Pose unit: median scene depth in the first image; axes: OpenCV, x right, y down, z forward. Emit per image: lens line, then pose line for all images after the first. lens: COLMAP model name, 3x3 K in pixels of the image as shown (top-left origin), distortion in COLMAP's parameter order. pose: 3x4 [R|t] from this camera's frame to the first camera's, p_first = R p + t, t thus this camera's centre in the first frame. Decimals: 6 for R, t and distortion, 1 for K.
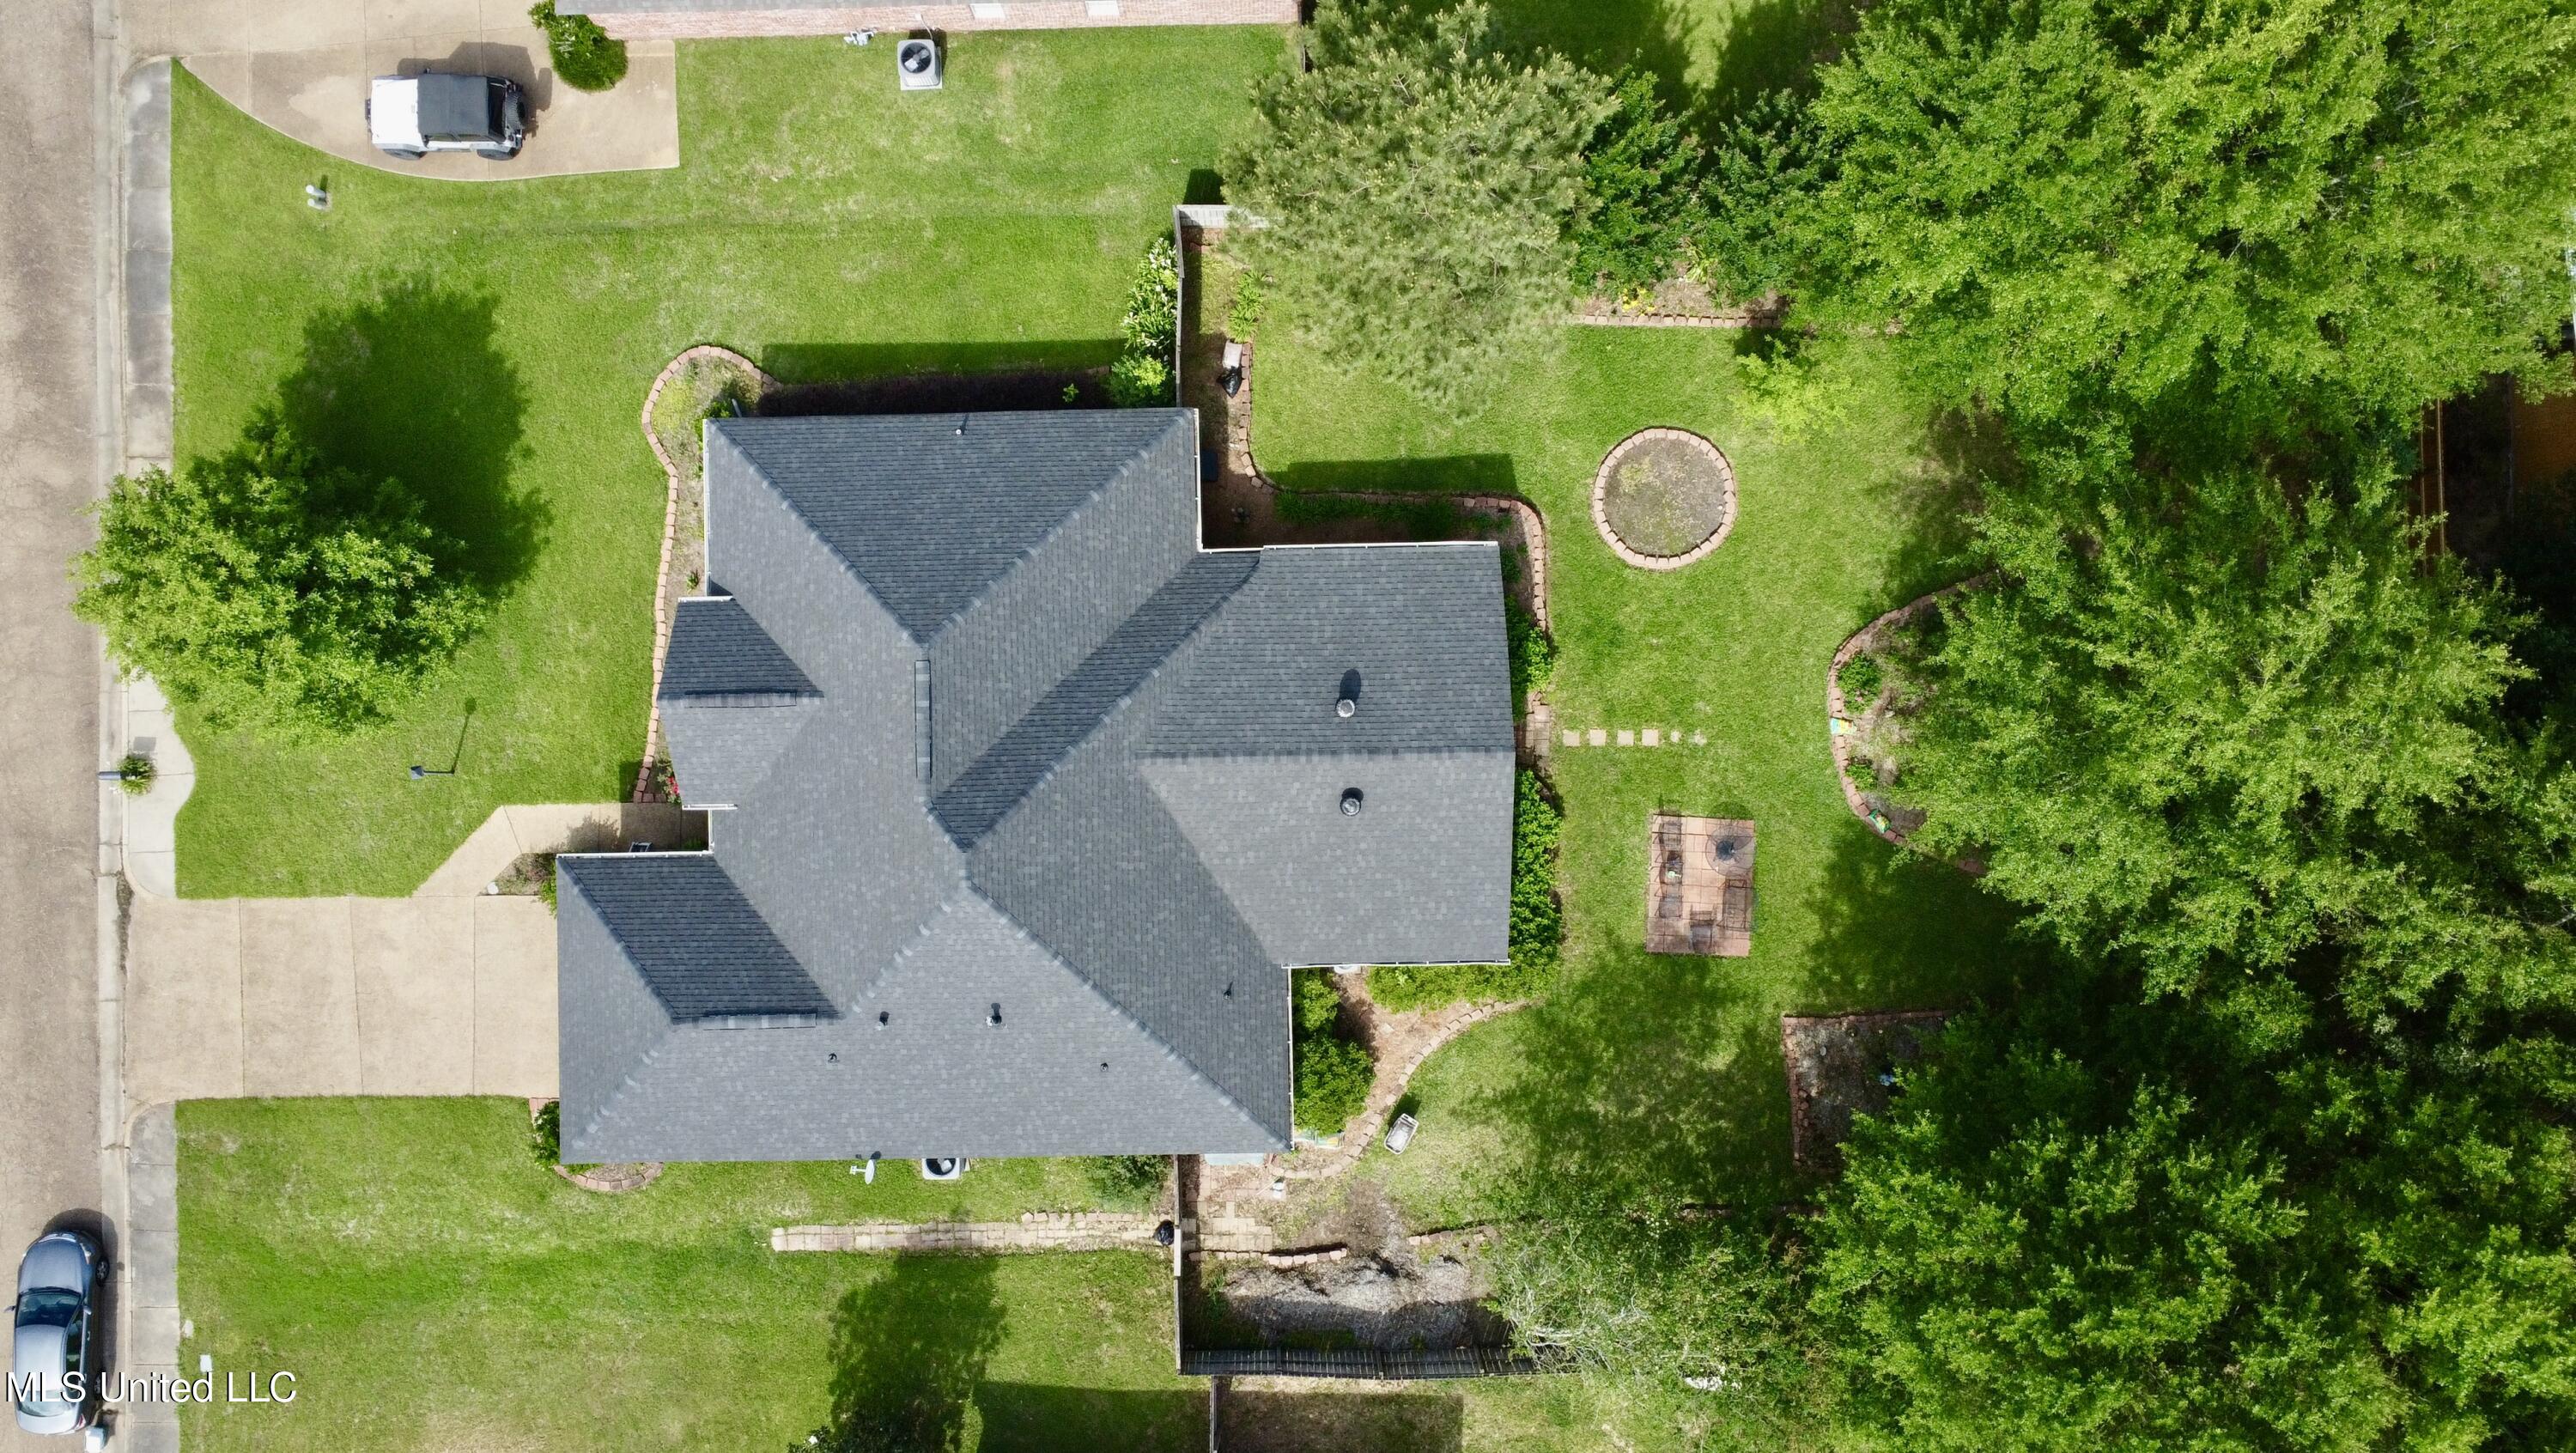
lens RADIAL K [[2052.2, 0, 1281.2], [0, 2052.2, 747.6], [0, 0, 1]] dist [0.011415, -0.001841]
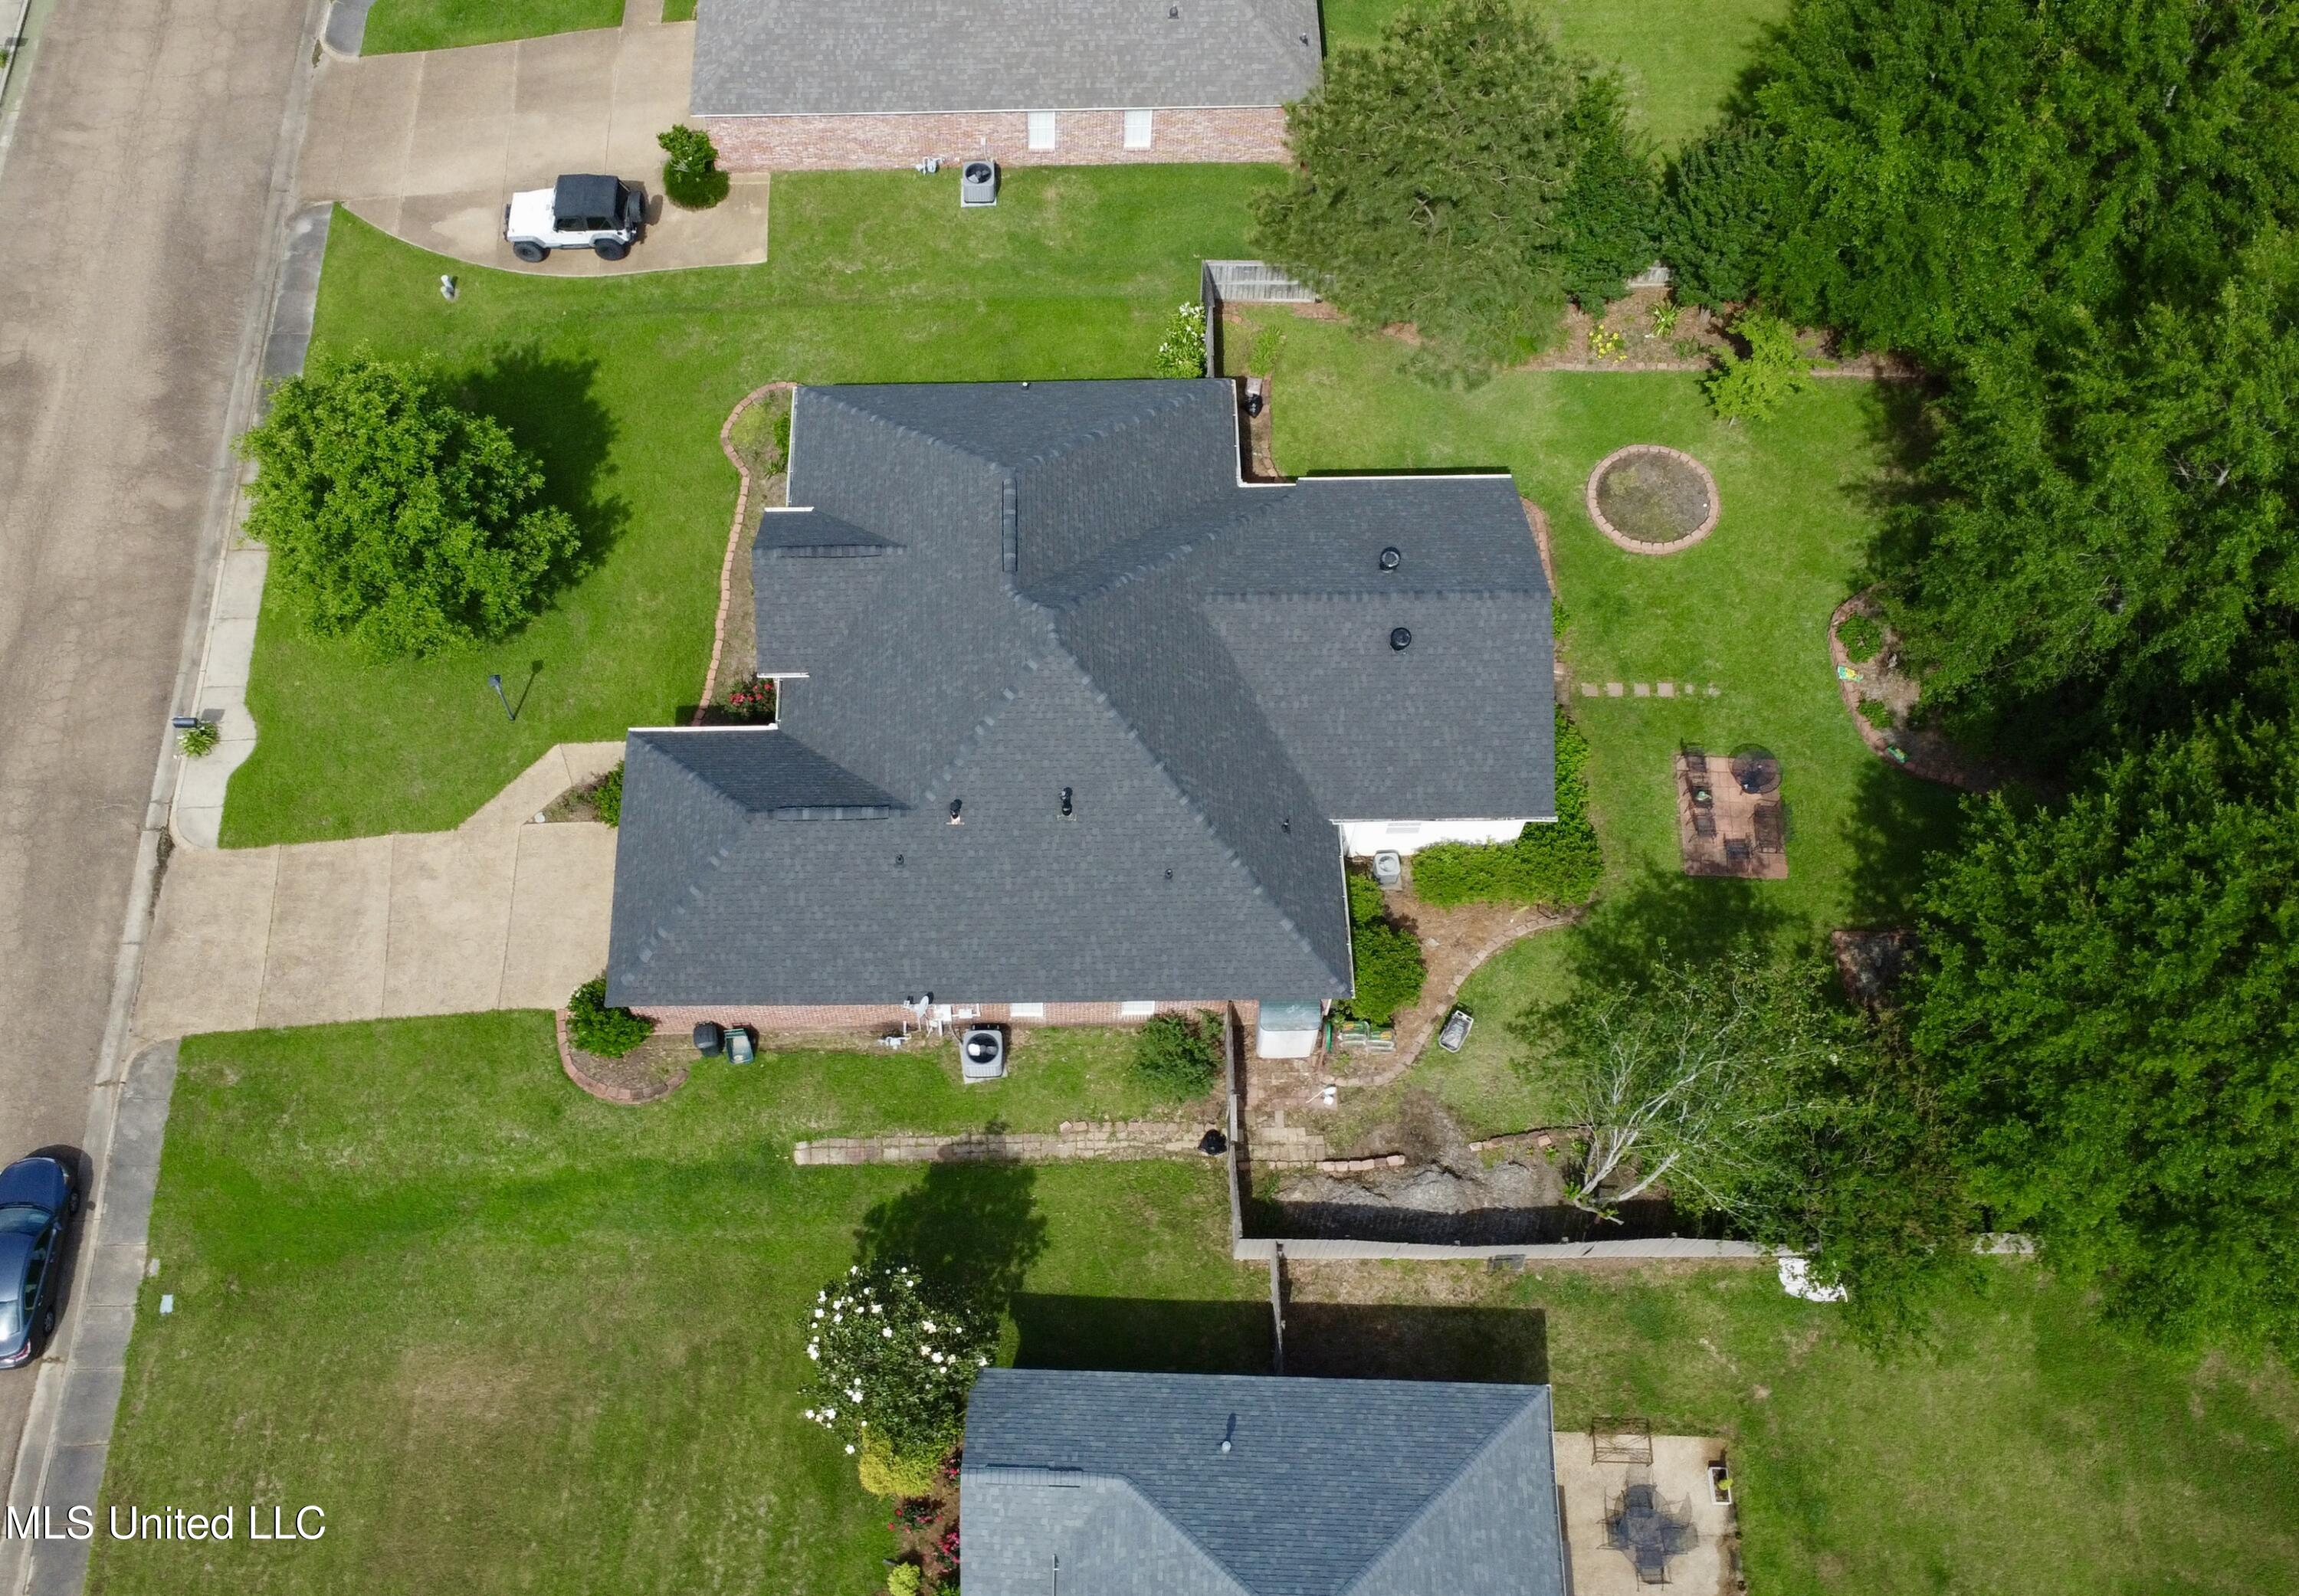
lens RADIAL K [[2322.9, 0, 1068.5], [0, 2322.9, 760.1], [0, 0, 1]] dist [0.013098, 0.000000]
pose [[0.999992, 0.002905, -0.002650, -0.120007], [-0.003793, 0.889973, -0.455998, 0.566317], [0.001034, 0.456004, 0.889977, -0.034227]]
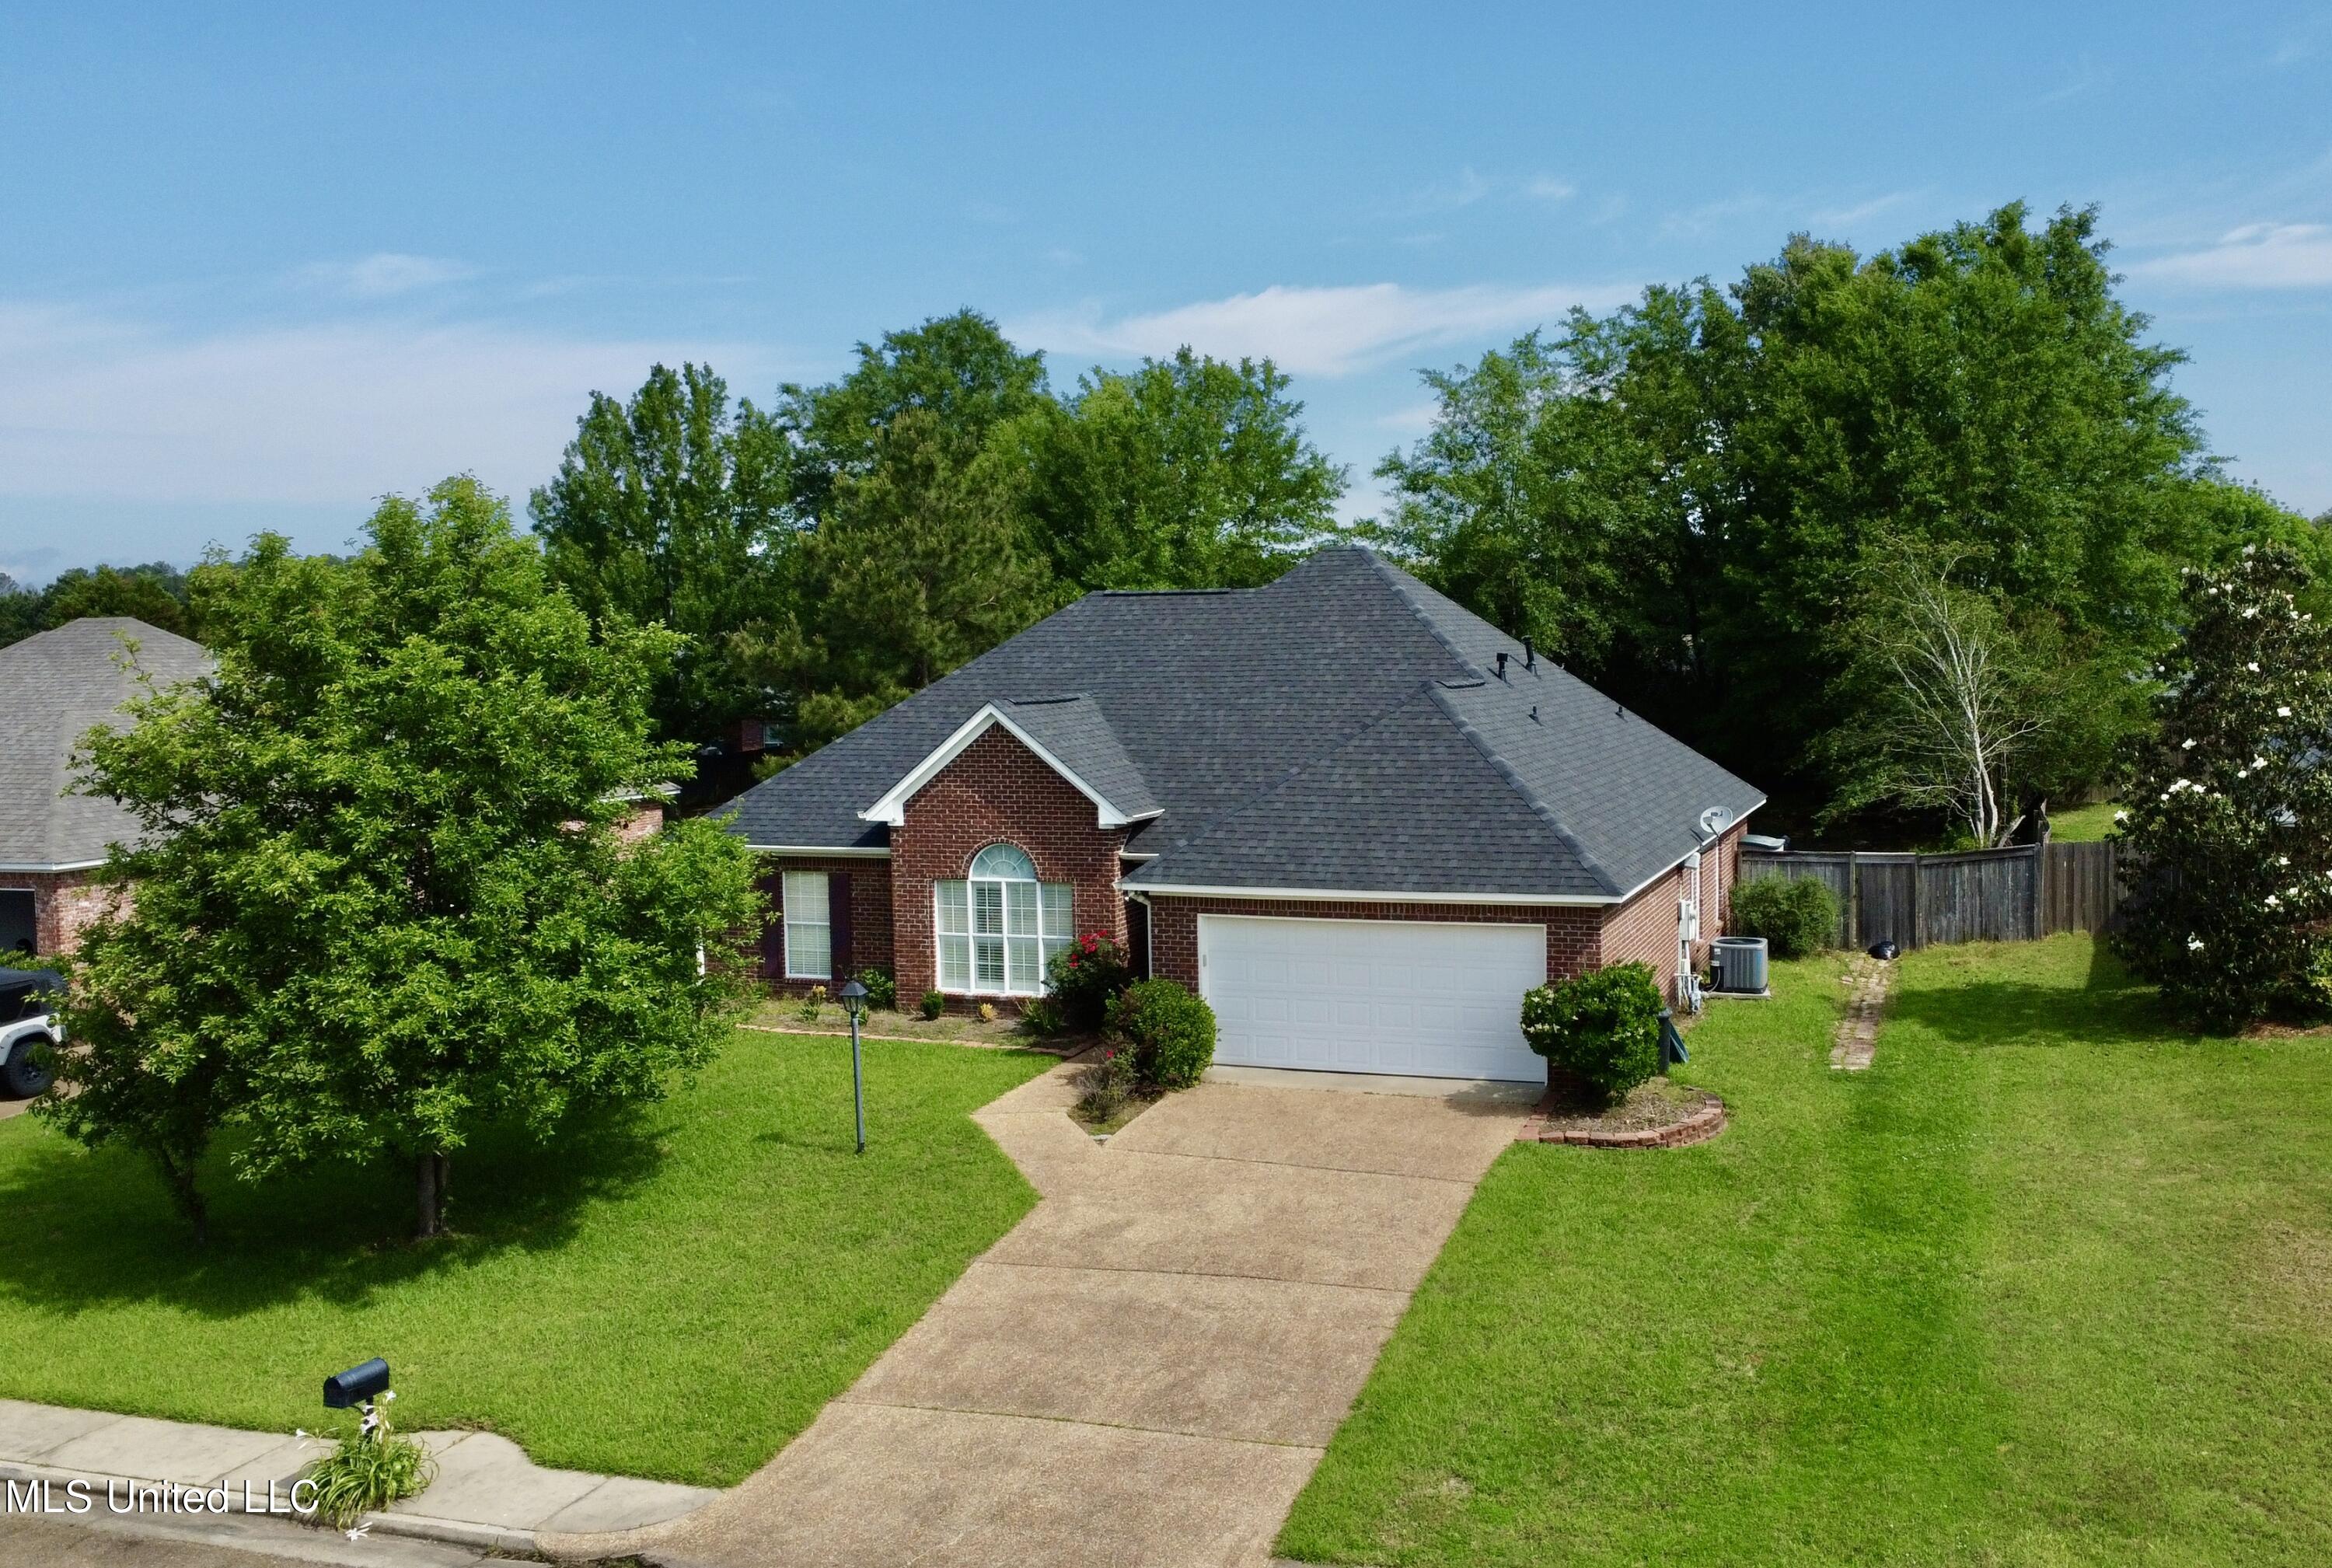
lens RADIAL K [[2074.9, 0, 1321.2], [0, 2074.9, 809.2], [0, 0, 1]] dist [0.012886, -0.004275]
pose [[0.327570, -0.081562, 0.941300, -0.848822], [0.944799, 0.020651, -0.326998, 0.289407], [0.007232, 0.996454, 0.083825, 0.876393]]
